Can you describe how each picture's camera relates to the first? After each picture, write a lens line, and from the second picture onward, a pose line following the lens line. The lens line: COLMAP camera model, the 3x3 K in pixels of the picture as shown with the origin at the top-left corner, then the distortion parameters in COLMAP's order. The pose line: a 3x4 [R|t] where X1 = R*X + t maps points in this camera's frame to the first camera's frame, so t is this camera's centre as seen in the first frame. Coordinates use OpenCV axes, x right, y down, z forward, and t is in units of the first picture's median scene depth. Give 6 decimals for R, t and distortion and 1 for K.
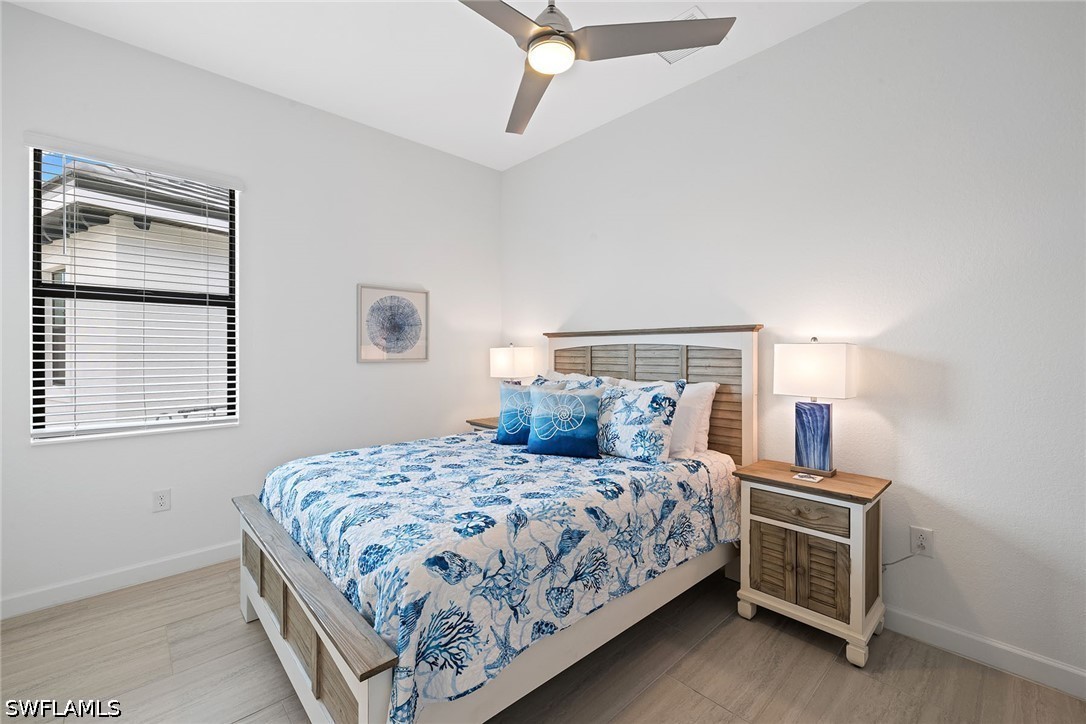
lens RADIAL K [[454.6, 0, 535.8], [0, 454.6, 354.7], [0, 0, 1]] dist [-0.000079, 0.000222]
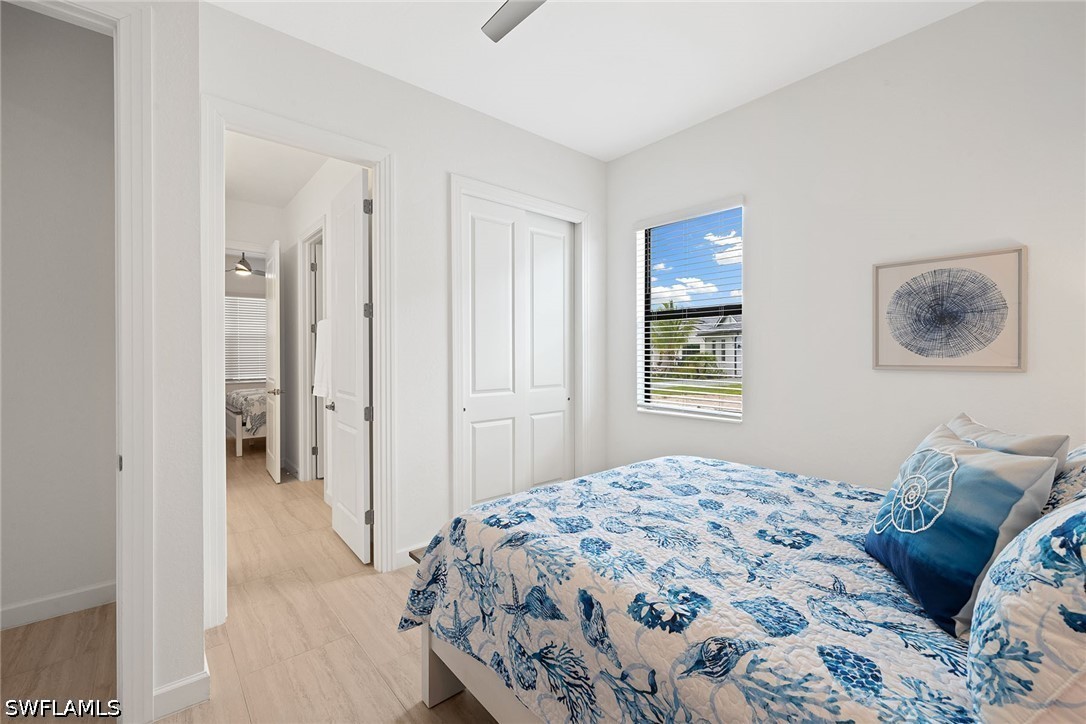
lens RADIAL K [[454.6, 0, 535.5], [0, 454.6, 359.8], [0, 0, 1]] dist [-0.000079, 0.000222]
pose [[-0.039097, 0.011178, -0.999173, 0.771144], [-0.007315, 0.999907, 0.011472, -0.006735], [0.999209, 0.007757, -0.039012, 0.949669]]
